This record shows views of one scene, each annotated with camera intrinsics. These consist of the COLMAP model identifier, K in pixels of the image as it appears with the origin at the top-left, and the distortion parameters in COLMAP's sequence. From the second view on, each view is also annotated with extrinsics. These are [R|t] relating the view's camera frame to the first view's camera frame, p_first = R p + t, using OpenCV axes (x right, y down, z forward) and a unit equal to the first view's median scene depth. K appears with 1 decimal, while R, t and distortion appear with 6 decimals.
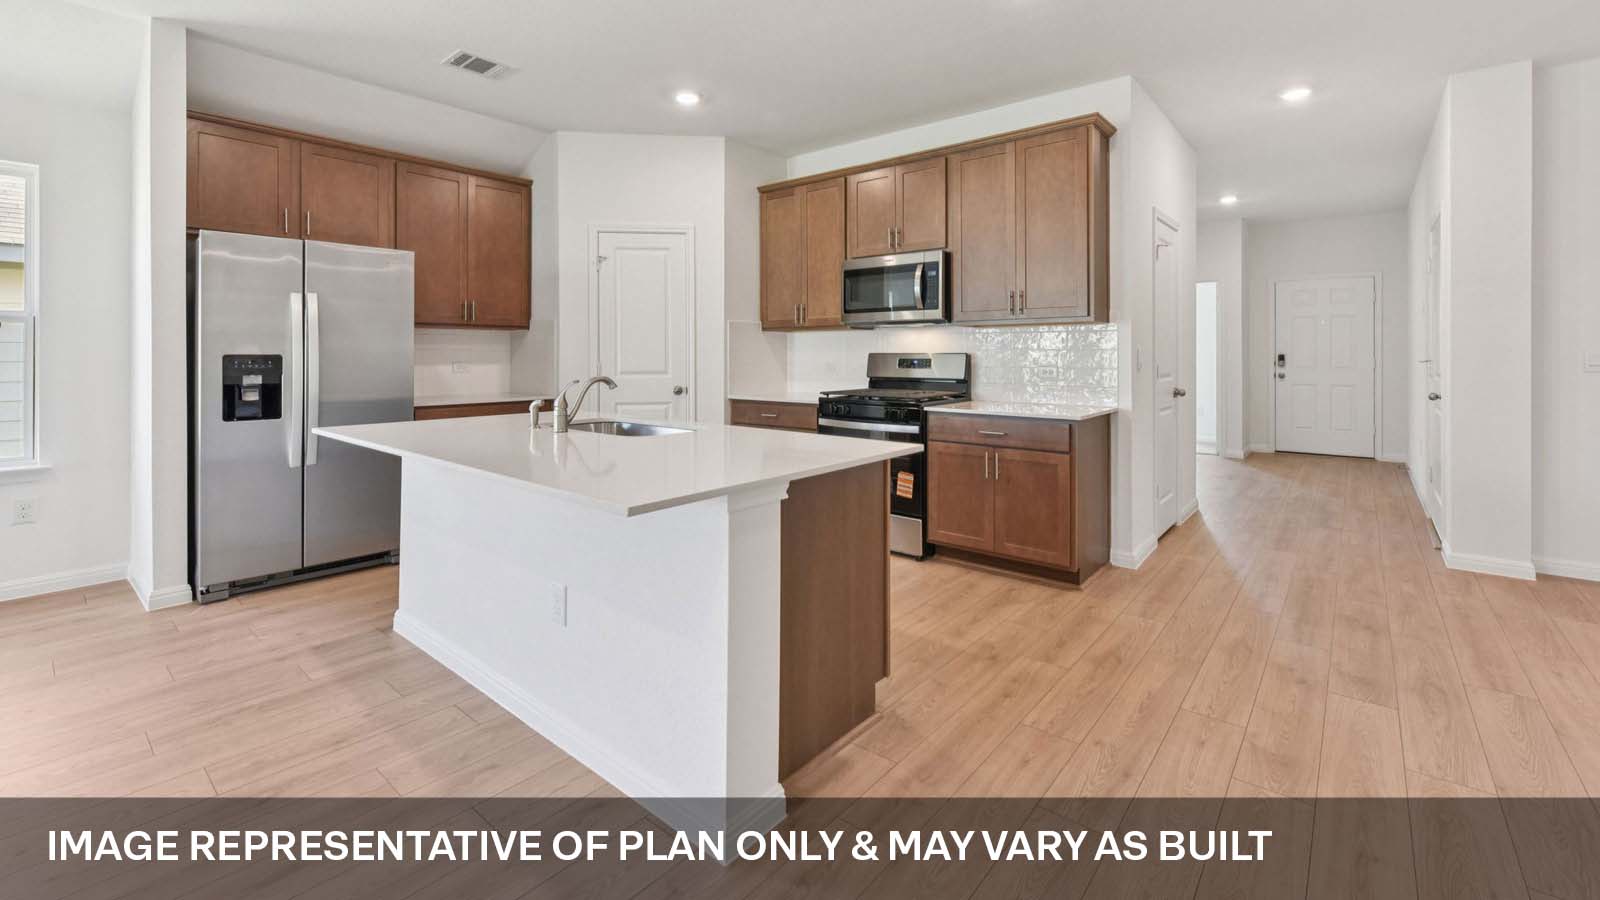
lens RADIAL K [[663.0, 0, 808.0], [0, 663.0, 358.1], [0, 0, 1]] dist [-0.000876, -0.000126]
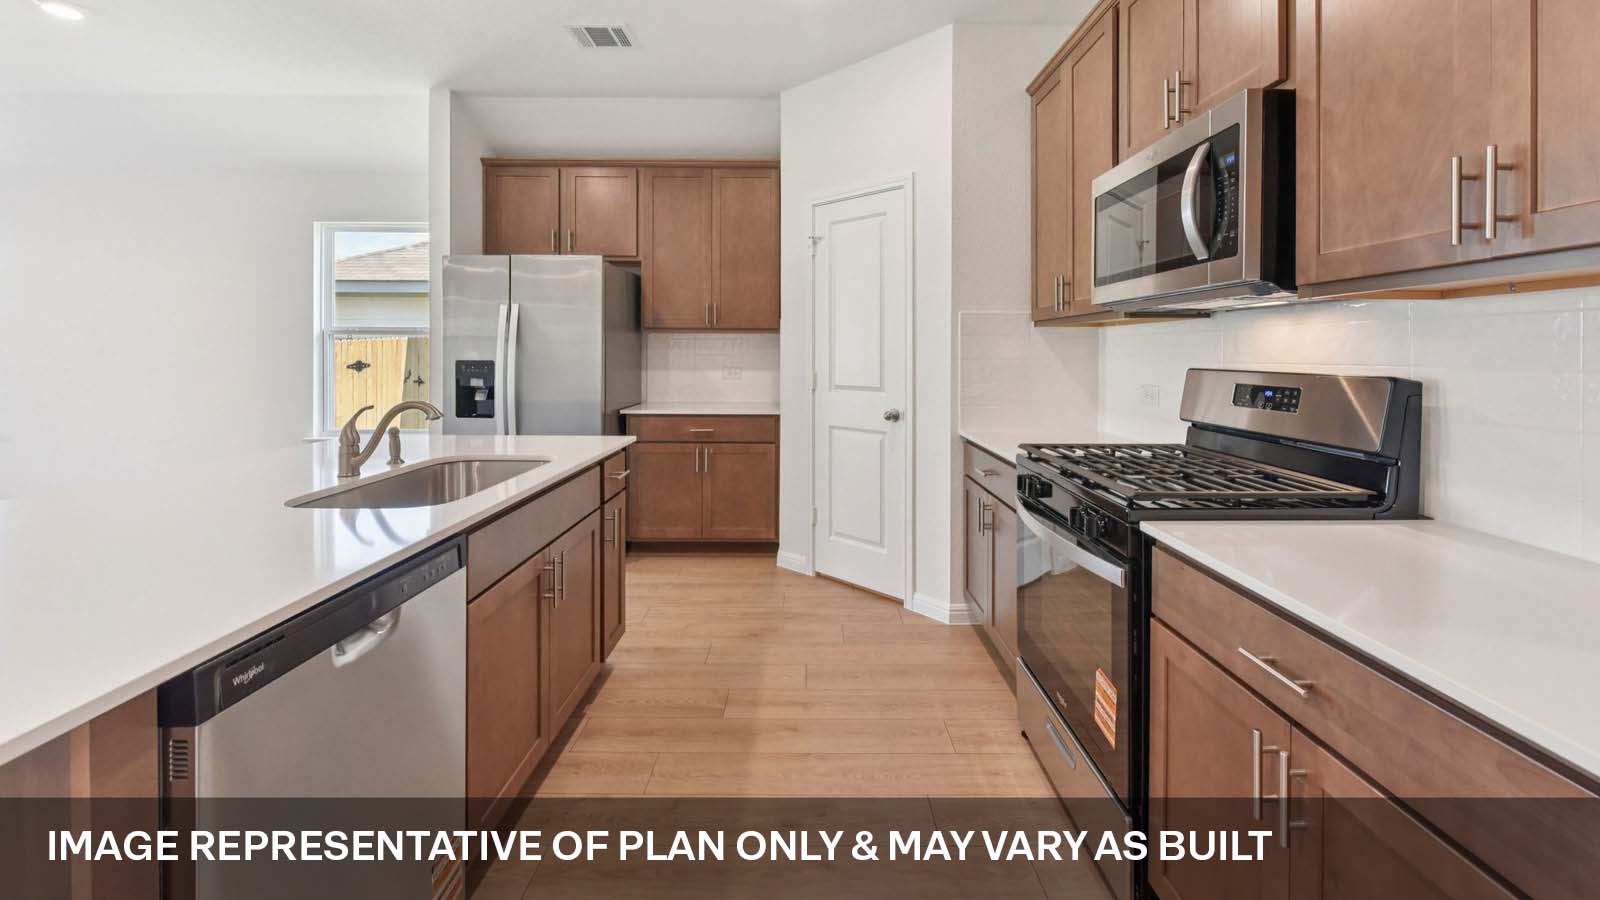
lens RADIAL K [[647.0, 0, 813.3], [0, 647.0, 355.9], [0, 0, 1]] dist [-0.000332, -0.000271]
pose [[0.643740, 0.008157, -0.765201, 0.315708], [-0.009779, 0.999949, 0.002433, -0.017242], [0.765182, 0.005917, 0.643787, 0.590765]]
